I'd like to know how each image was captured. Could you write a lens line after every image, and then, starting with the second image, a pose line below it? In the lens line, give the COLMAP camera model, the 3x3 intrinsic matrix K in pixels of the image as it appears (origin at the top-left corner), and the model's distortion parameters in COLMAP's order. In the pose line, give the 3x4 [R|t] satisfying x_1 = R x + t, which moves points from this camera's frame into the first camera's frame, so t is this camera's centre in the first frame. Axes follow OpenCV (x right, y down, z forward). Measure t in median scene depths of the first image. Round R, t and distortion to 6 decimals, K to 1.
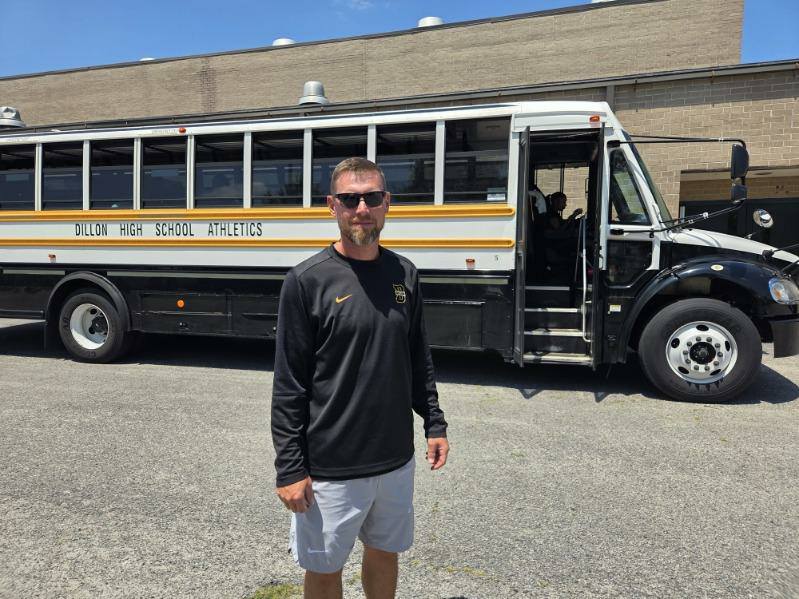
lens RADIAL K [[548.1, 0, 399.5], [0, 548.1, 299.5], [0, 0, 1]] dist [0.076311, -0.046503]
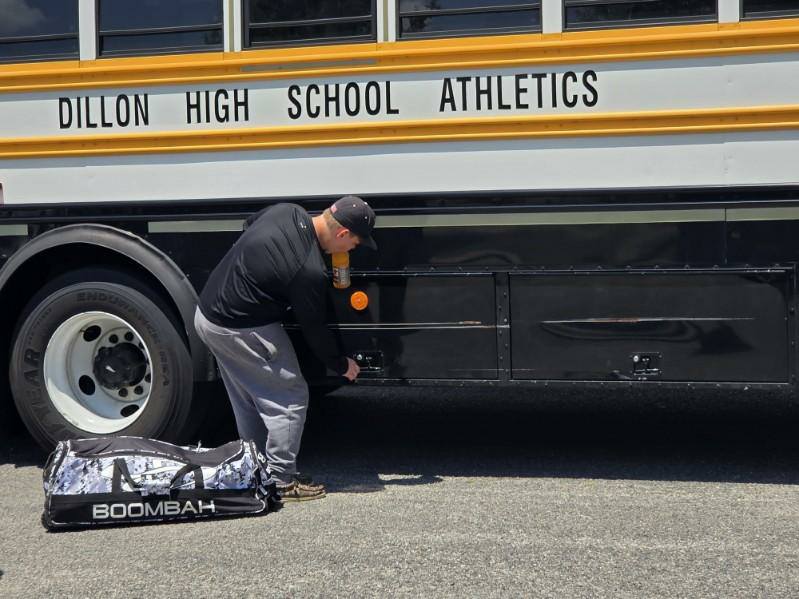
lens RADIAL K [[1817.6, 0, 399.5], [0, 1817.6, 299.5], [0, 0, 1]] dist [-0.576551, 8.115507]
pose [[0.996100, -0.032232, -0.082130, -0.266668], [0.031774, 0.999471, -0.006881, 0.015493], [0.082308, 0.004245, 0.996598, -0.185345]]
